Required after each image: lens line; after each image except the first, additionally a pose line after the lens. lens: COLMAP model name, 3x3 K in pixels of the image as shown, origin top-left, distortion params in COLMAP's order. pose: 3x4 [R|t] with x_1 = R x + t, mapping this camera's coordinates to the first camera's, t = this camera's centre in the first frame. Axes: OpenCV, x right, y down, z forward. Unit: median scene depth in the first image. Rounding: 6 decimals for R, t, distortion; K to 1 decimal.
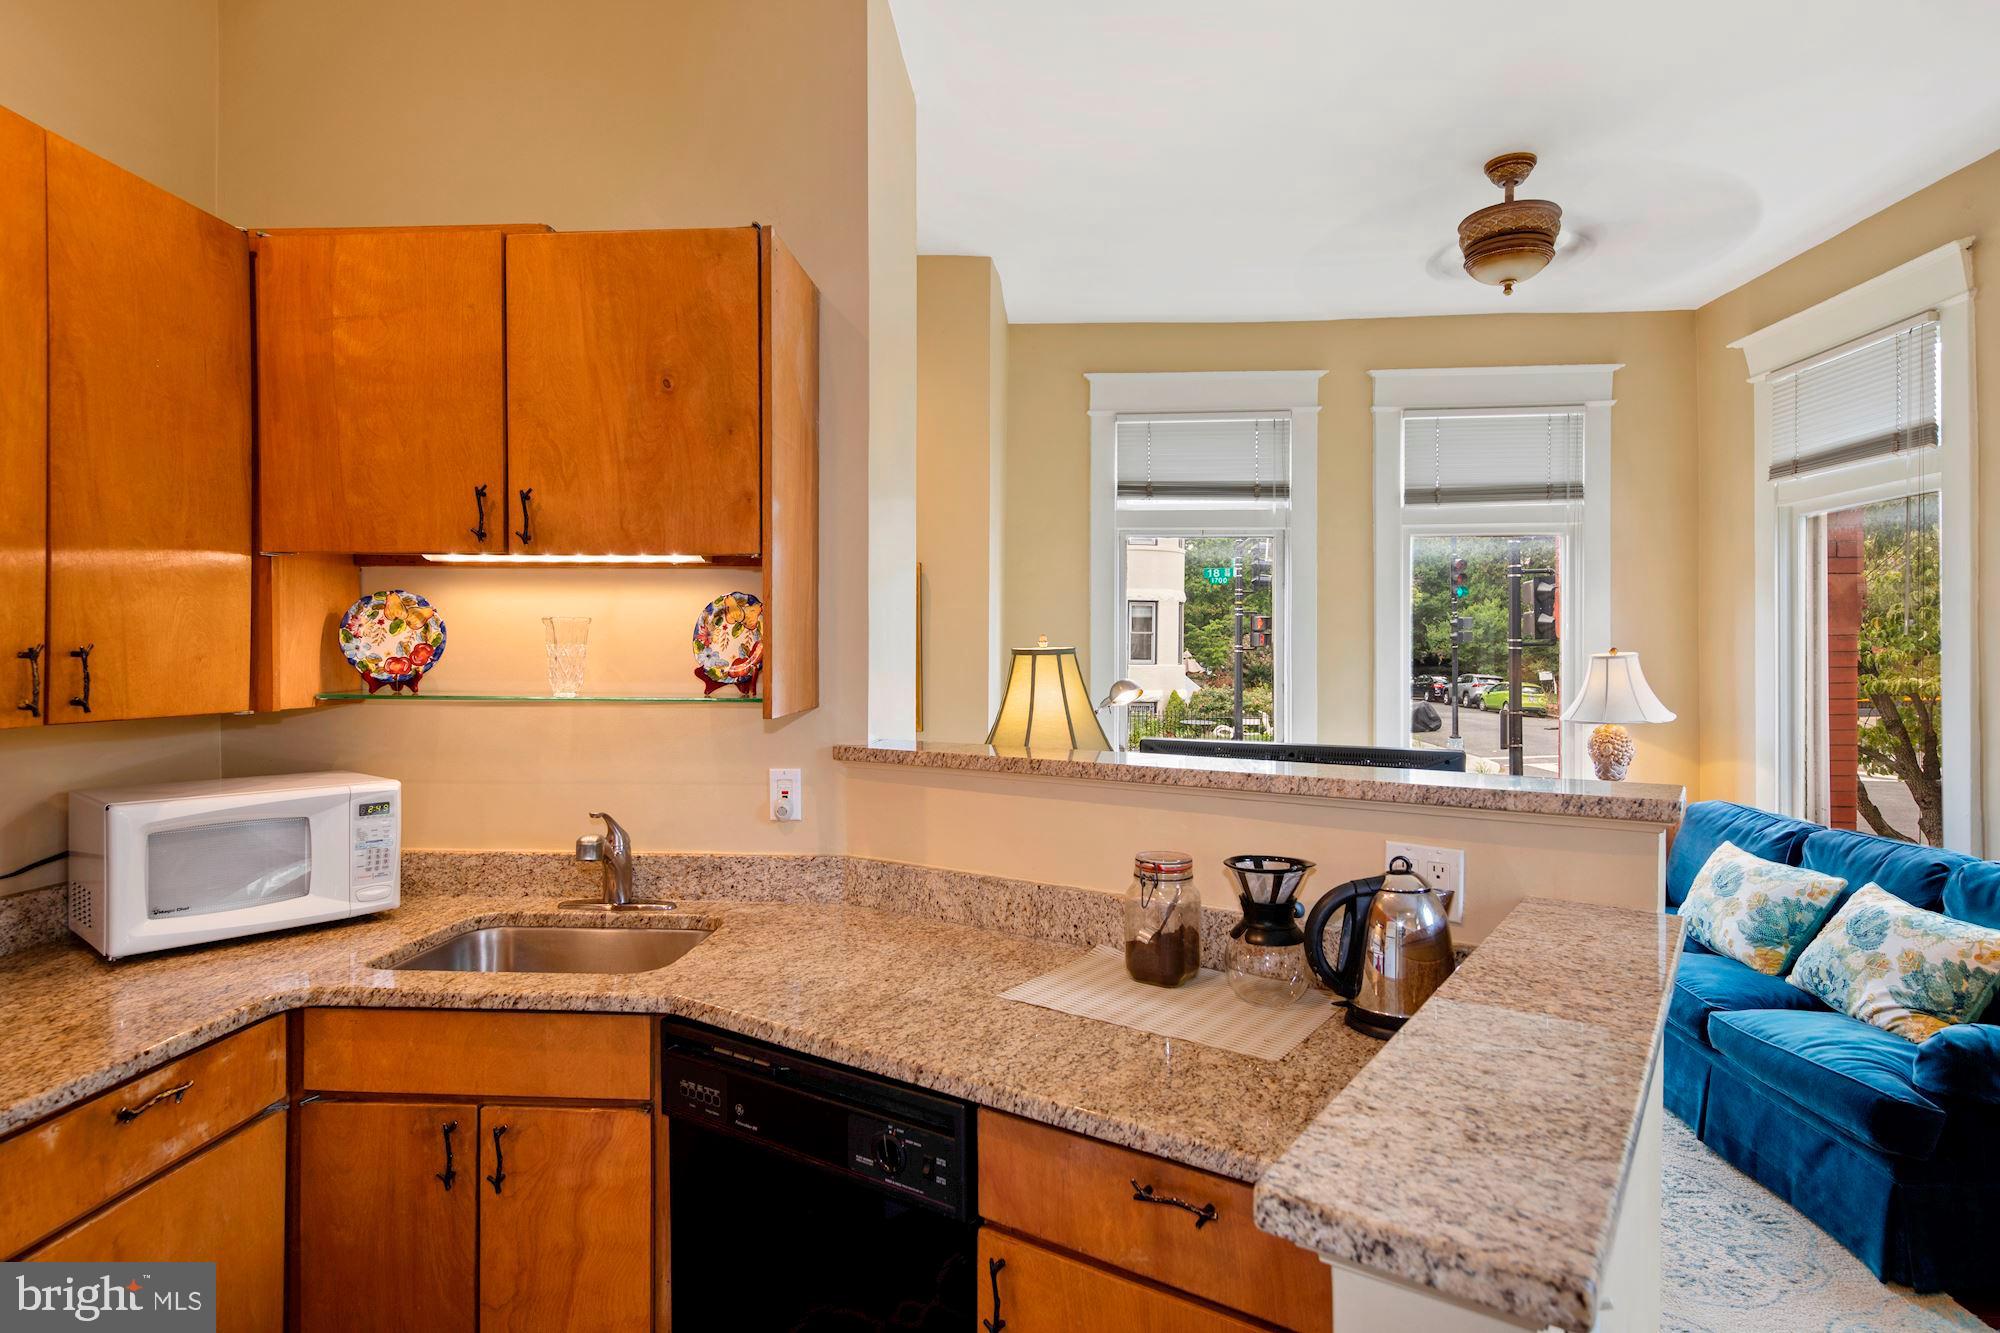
lens RADIAL K [[1095.1, 0, 1000.0], [0, 1095.1, 666.5], [0, 0, 1]] dist [0.005596, 0.001242]
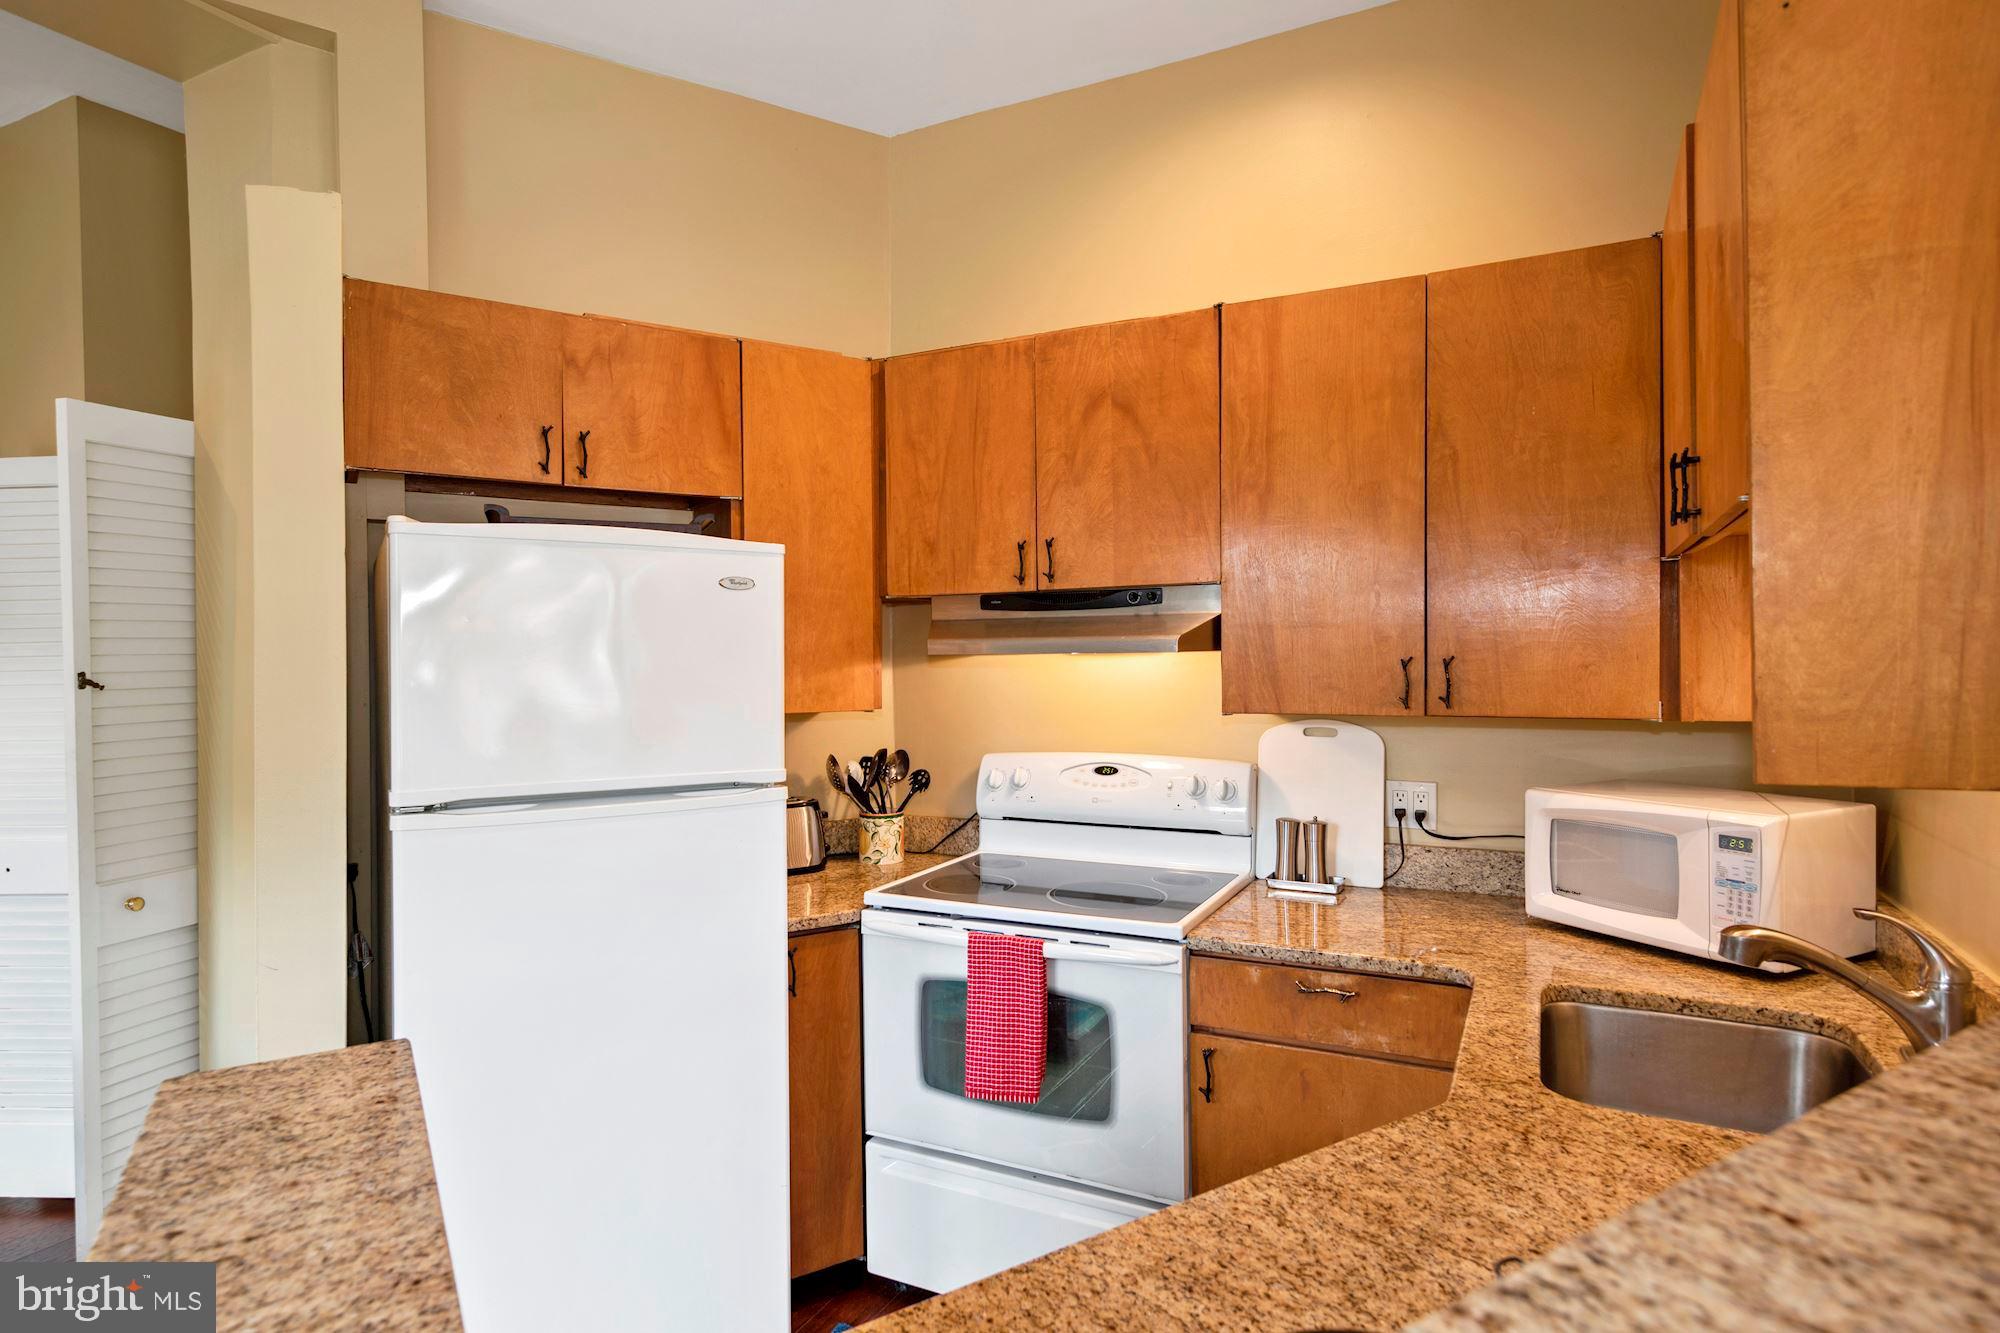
lens RADIAL K [[1095.1, 0, 1000.0], [0, 1095.1, 666.5], [0, 0, 1]] dist [0.005596, 0.001242]
pose [[-0.412748, 0.013399, -0.910747, 0.570447], [0.000761, 0.999897, 0.014366, -0.026837], [0.910845, 0.005236, -0.412716, 1.065853]]
